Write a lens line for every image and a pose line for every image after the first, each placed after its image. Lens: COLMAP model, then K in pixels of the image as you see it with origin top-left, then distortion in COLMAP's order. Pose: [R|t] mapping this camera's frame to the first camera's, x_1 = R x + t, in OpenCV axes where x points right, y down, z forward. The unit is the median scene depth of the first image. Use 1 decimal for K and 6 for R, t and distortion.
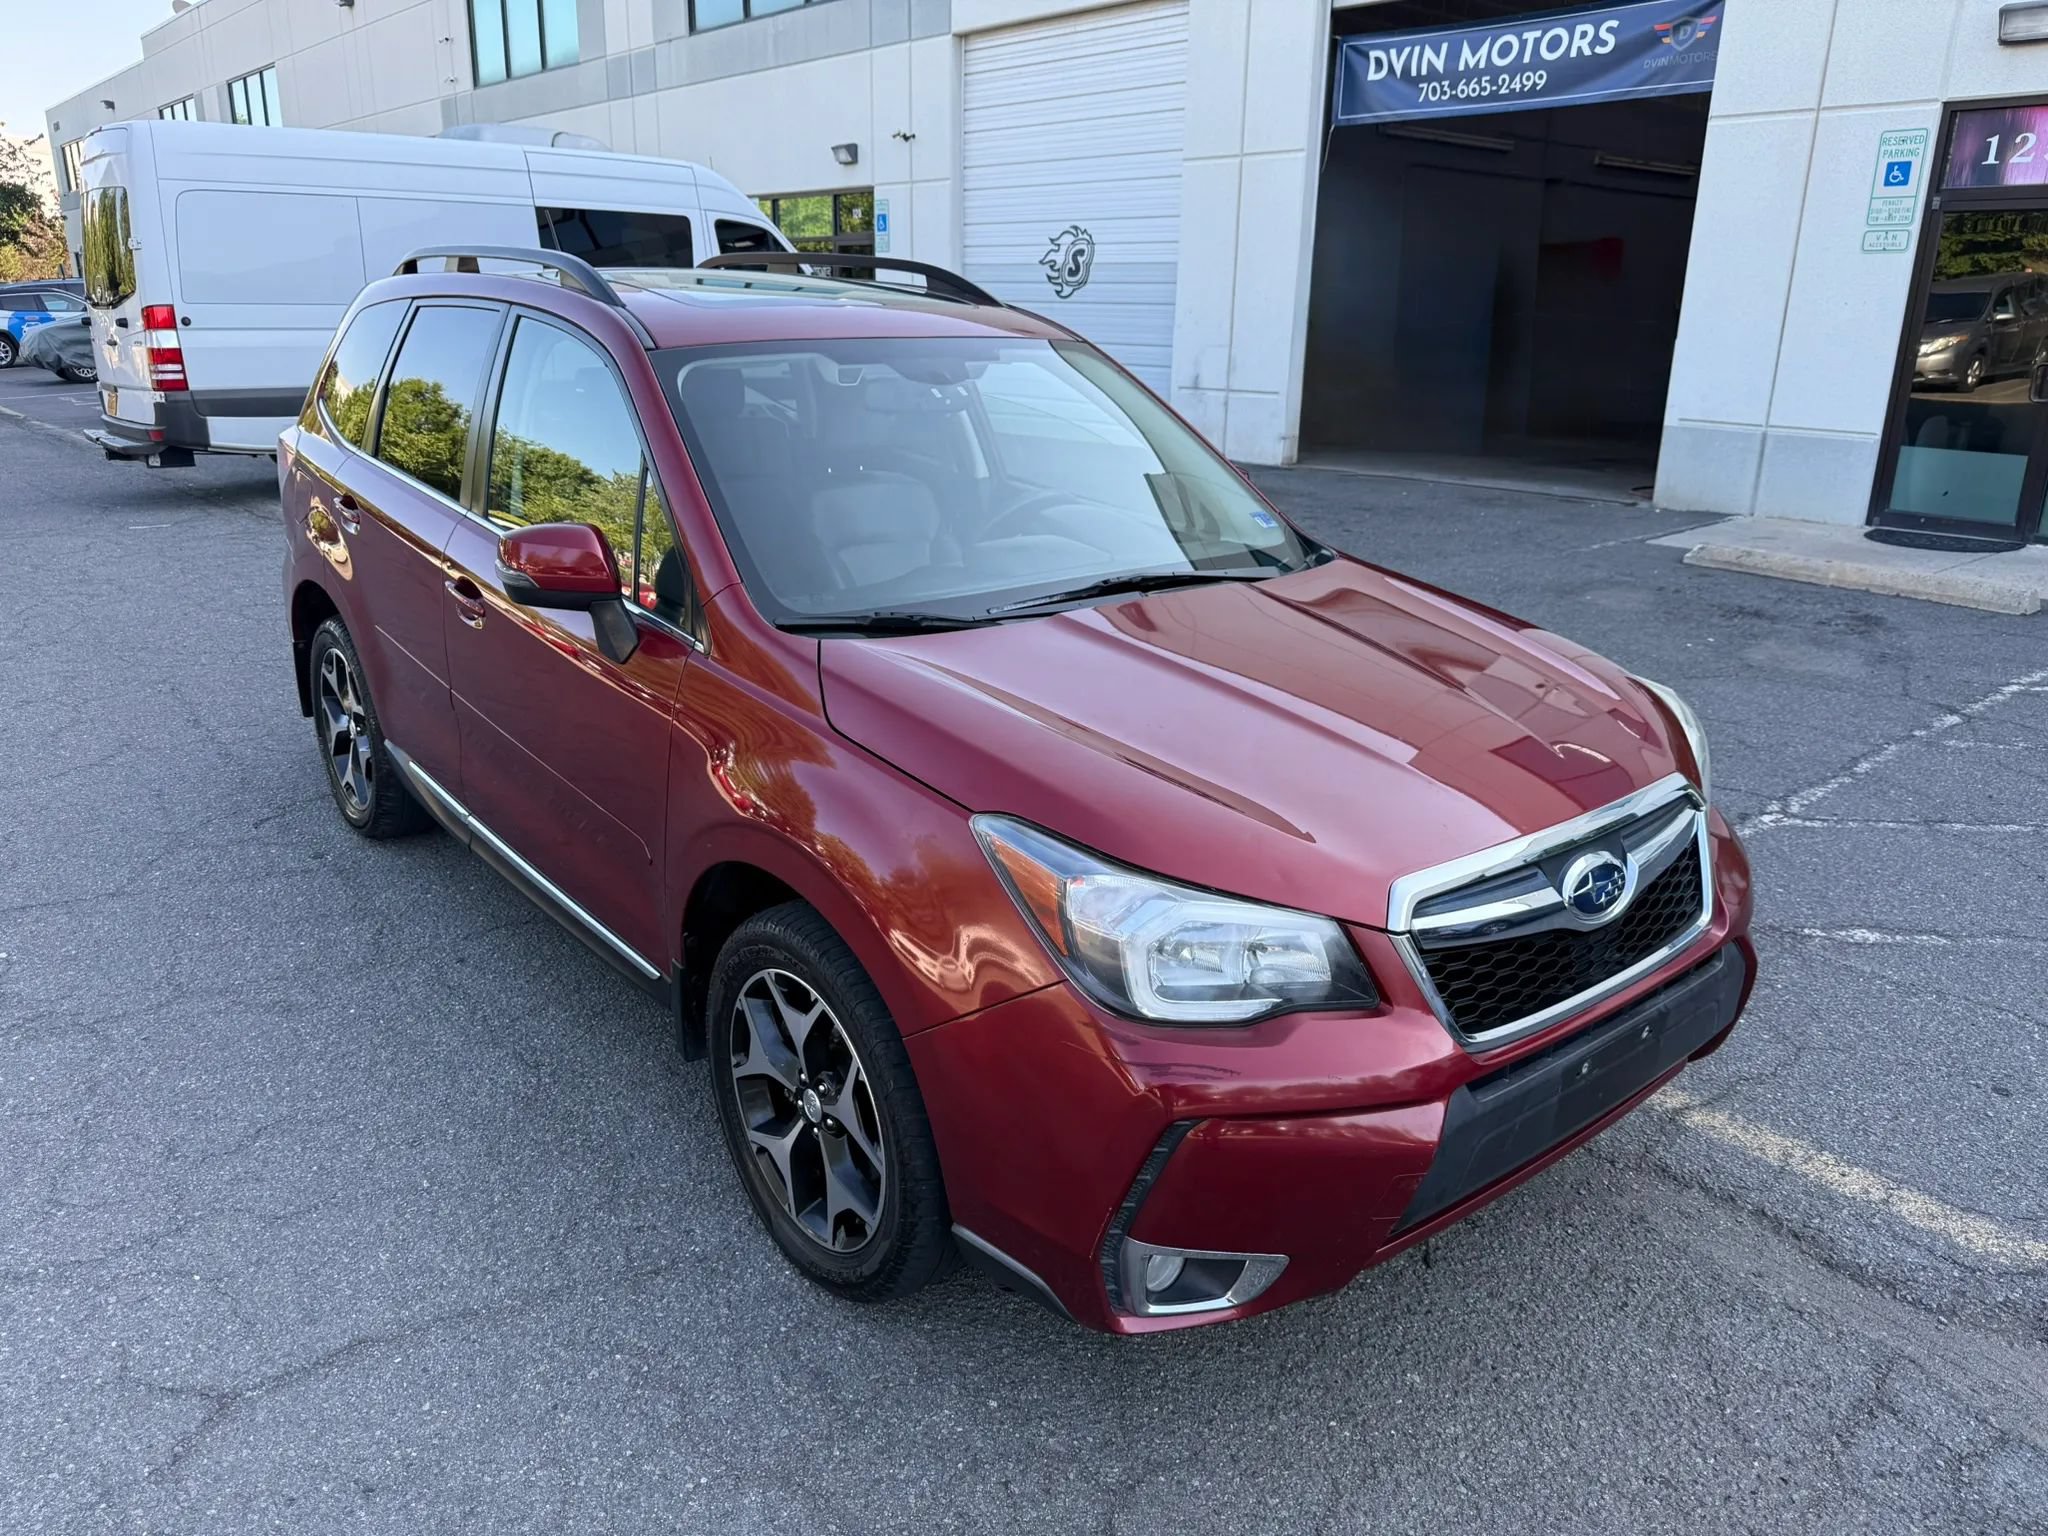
lens RADIAL K [[1445.7, 0, 1037.0], [0, 1445.7, 778.9], [0, 0, 1]] dist [0.001412, -0.011660]
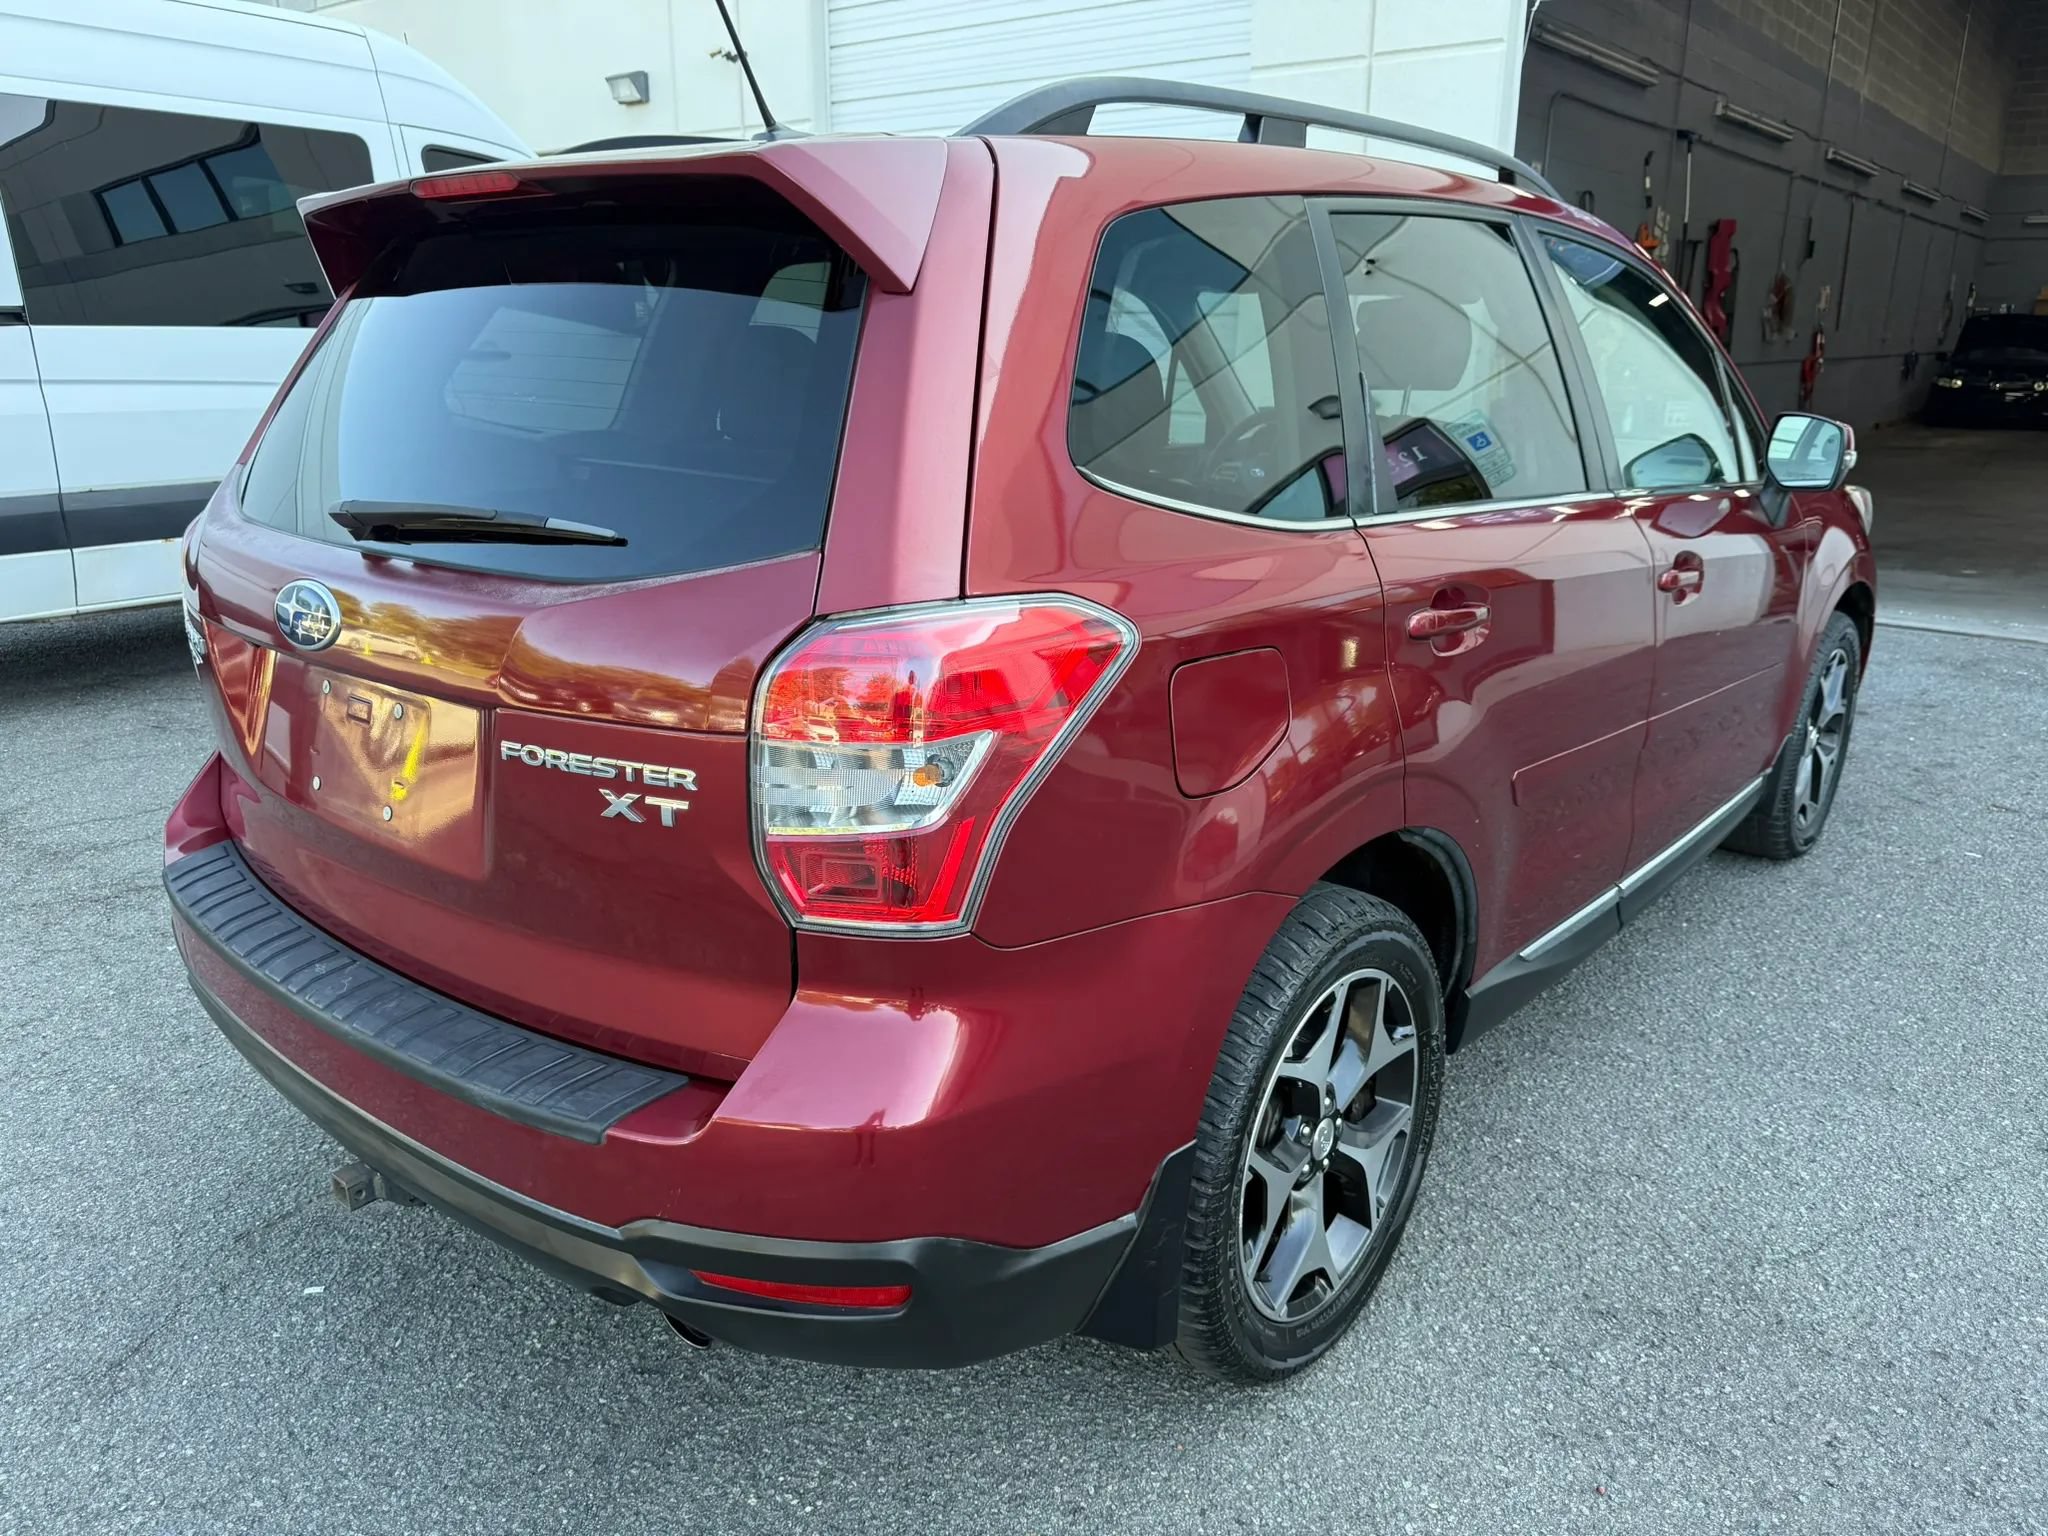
lens RADIAL K [[1489.5, 0, 1008.3], [0, 1489.5, 763.6], [0, 0, 1]] dist [-0.027002, 0.011571]
pose [[0.986464, -0.055196, 0.154410, -0.294538], [0.060028, 0.997837, -0.026808, -0.369415], [-0.152597, 0.035714, 0.987643, 1.177582]]
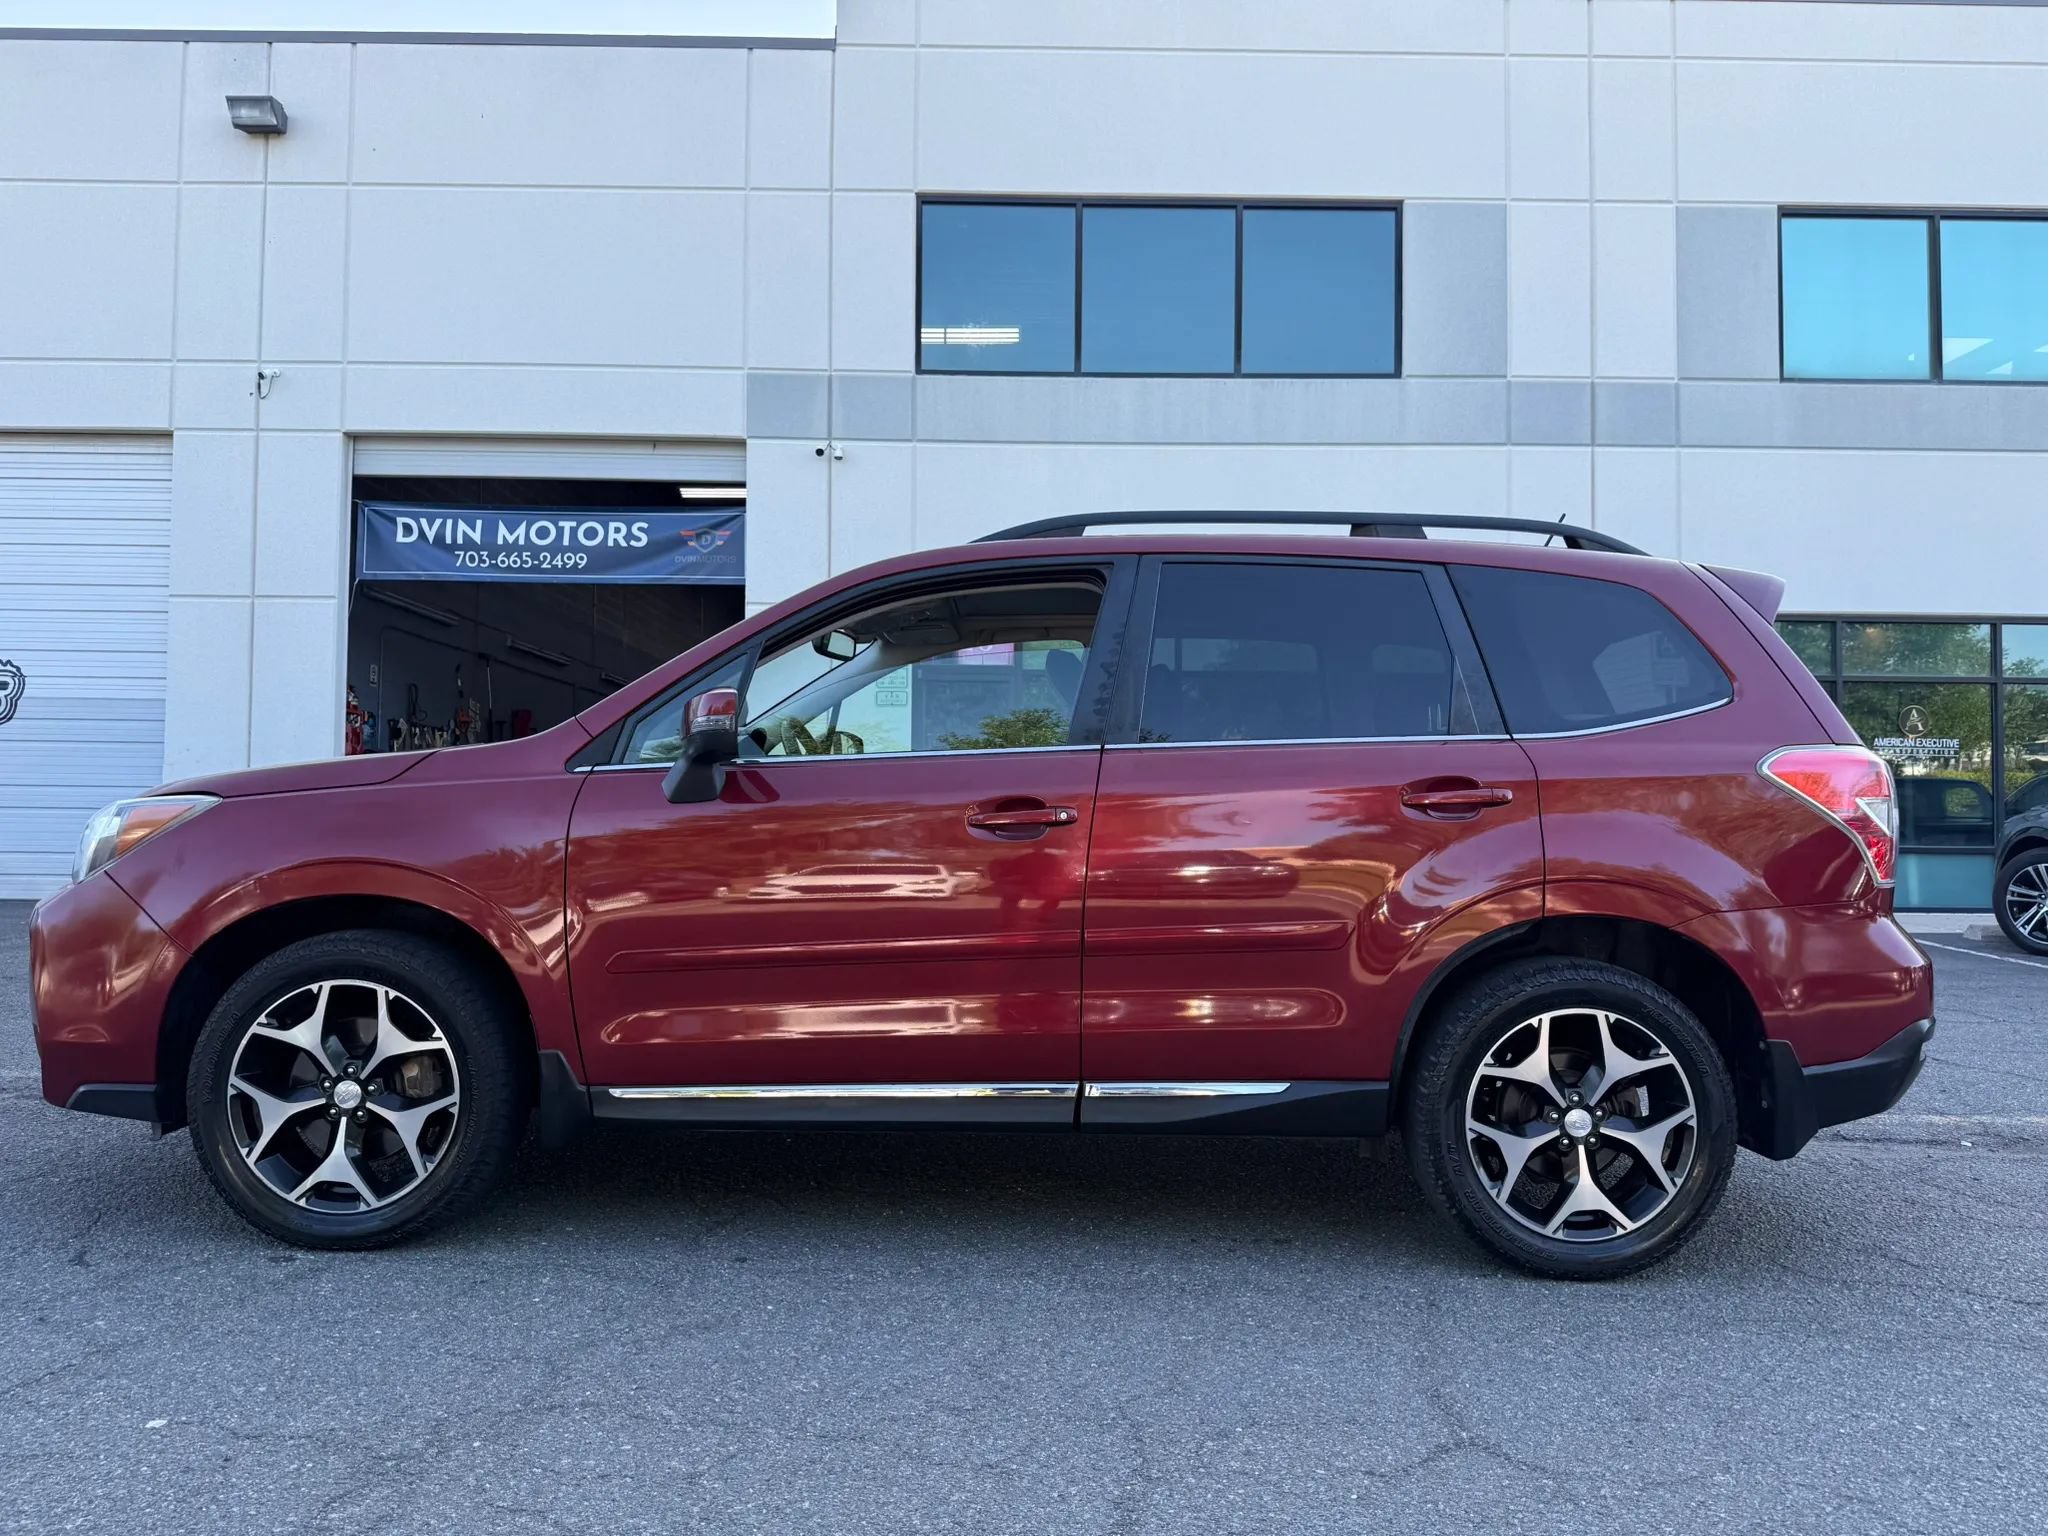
lens RADIAL K [[1445.7, 0, 1022.1], [0, 1445.7, 771.9], [0, 0, 1]] dist [0.001412, -0.011660]
pose [[0.647756, 0.022843, 0.761506, -0.693694], [0.236675, 0.944061, -0.229640, 0.066236], [-0.724153, 0.328980, 0.606114, 0.208181]]
